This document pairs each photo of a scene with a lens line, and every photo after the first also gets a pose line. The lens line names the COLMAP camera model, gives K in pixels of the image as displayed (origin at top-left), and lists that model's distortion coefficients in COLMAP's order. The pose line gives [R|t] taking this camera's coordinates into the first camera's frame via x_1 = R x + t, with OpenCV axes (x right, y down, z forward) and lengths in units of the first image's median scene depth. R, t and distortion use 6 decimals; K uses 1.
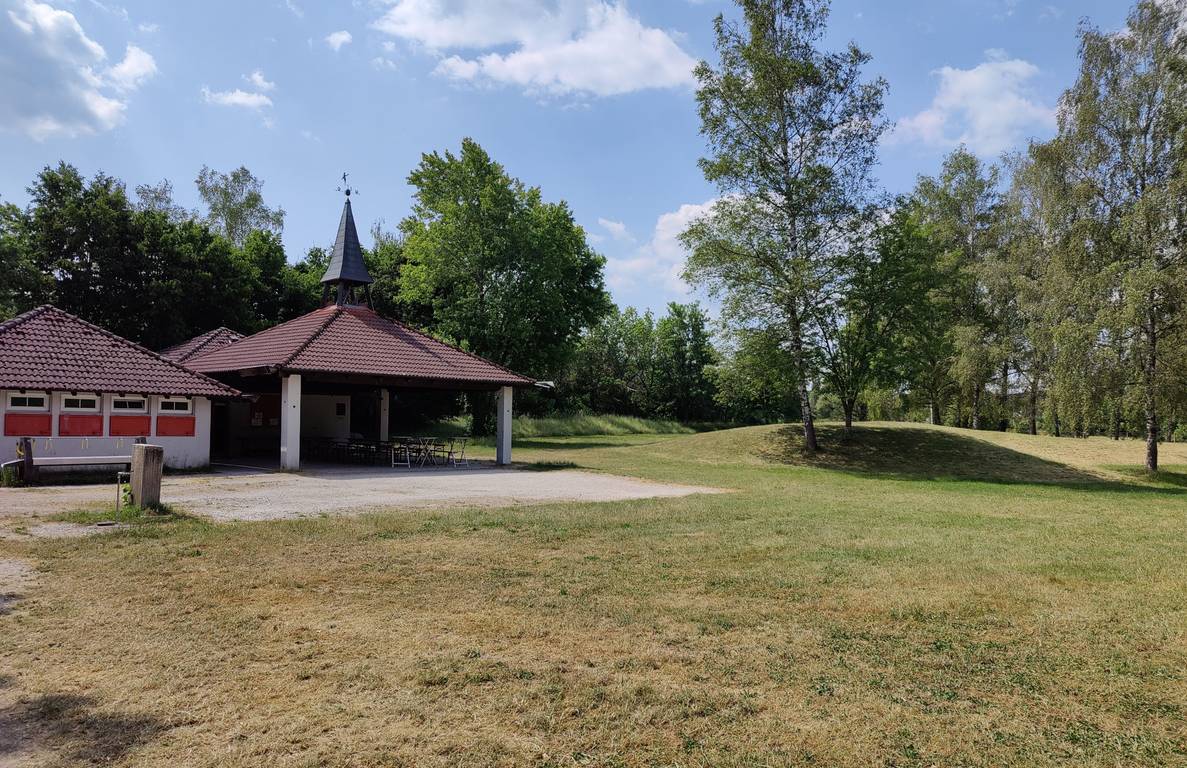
lens RADIAL K [[812.5, 0, 594.8], [0, 812.5, 416.9], [0, 0, 1]] dist [0.036776, -0.040488]
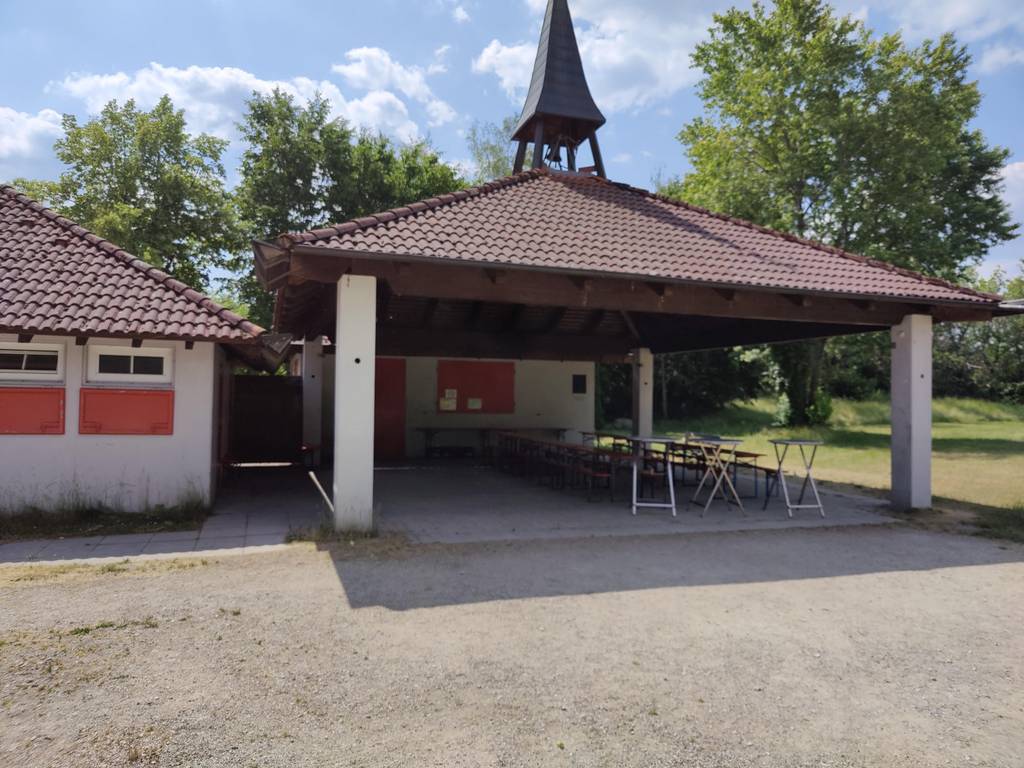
lens RADIAL K [[721.5, 0, 531.3], [0, 721.5, 380.1], [0, 0, 1]] dist [-0.003773, -0.004835]
pose [[0.894826, -0.012247, -0.446247, -0.148565], [-0.000571, 0.999591, -0.028578, 0.005581], [0.446415, 0.025827, 0.894453, 0.738848]]
